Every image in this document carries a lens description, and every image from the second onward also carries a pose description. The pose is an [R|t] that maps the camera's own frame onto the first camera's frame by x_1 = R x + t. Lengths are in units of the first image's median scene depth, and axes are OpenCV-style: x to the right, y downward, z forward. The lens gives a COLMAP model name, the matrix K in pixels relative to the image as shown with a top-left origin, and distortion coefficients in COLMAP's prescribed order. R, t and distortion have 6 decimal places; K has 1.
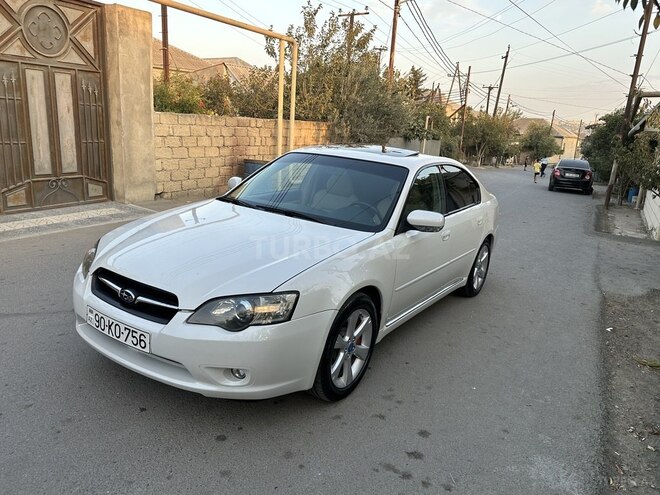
lens RADIAL K [[481.9, 0, 330.0], [0, 481.9, 247.5], [0, 0, 1]] dist [0.050838, -0.071353]
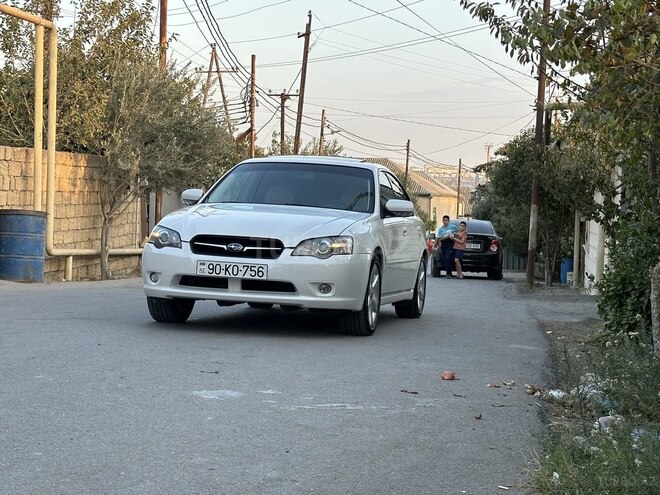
lens RADIAL K [[1247.1, 0, 330.0], [0, 1247.1, 247.5], [0, 0, 1]] dist [0.135176, 0.070111]
pose [[0.934021, -0.043558, 0.354553, -0.453971], [0.111635, 0.978418, -0.173886, 0.238340], [-0.339326, 0.201994, 0.918725, -0.755117]]
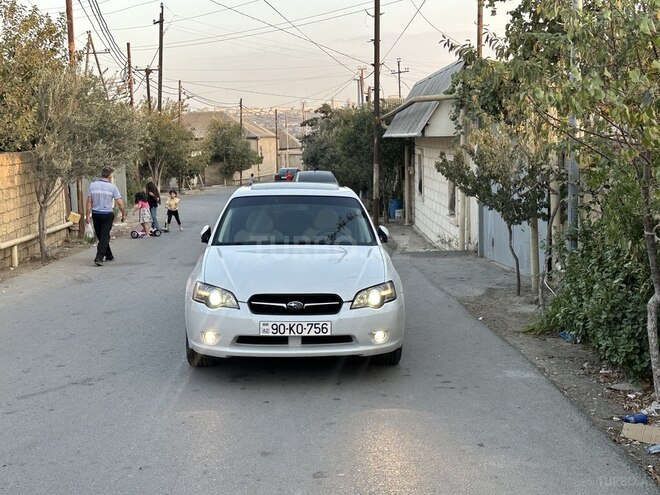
lens RADIAL K [[872.9, 0, 325.9], [0, 872.9, 247.4], [0, 0, 1]] dist [0.129811, -0.025973]
pose [[0.856141, -0.139611, 0.497526, -0.452680], [0.193251, 0.979451, -0.057702, 0.031105], [-0.479247, 0.145548, 0.865528, -0.391160]]
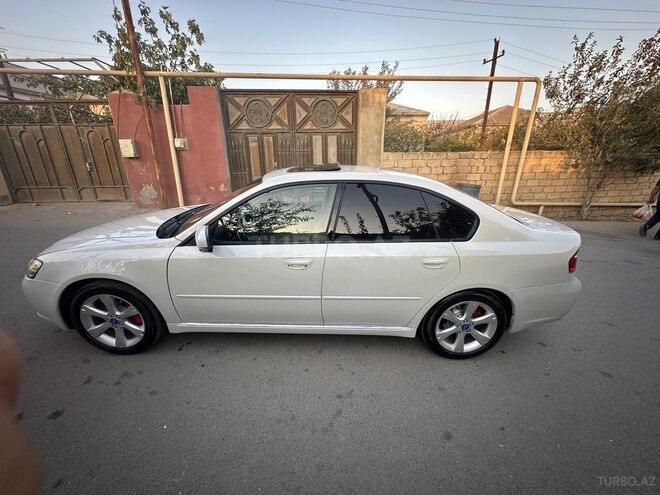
lens RADIAL K [[262.8, 0, 328.6], [0, 262.8, 248.5], [0, 0, 1]] dist [-0.001551, -0.000129]
pose [[0.560535, 0.193765, -0.805143, 0.313919], [-0.165504, 0.978839, 0.120344, -0.042448], [0.811424, 0.065797, 0.580743, 0.378862]]
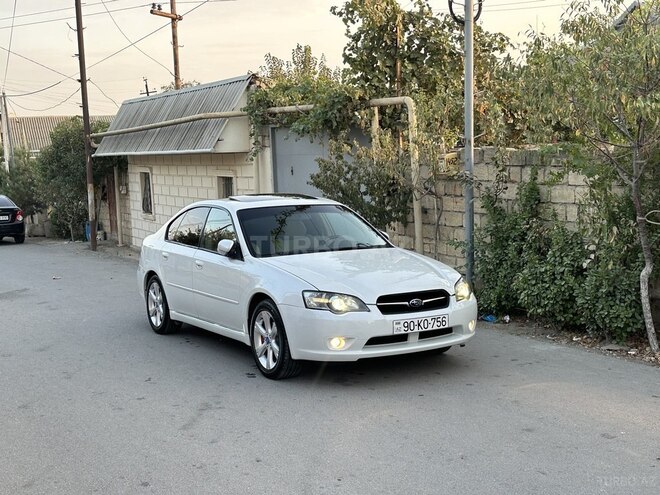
lens RADIAL K [[872.9, 0, 325.9], [0, 872.9, 247.4], [0, 0, 1]] dist [0.129811, -0.025973]
pose [[0.516333, -0.174729, 0.838373, -0.837951], [0.272779, 0.961531, 0.032399, -0.073145], [-0.811783, 0.211962, 0.544133, -0.071613]]
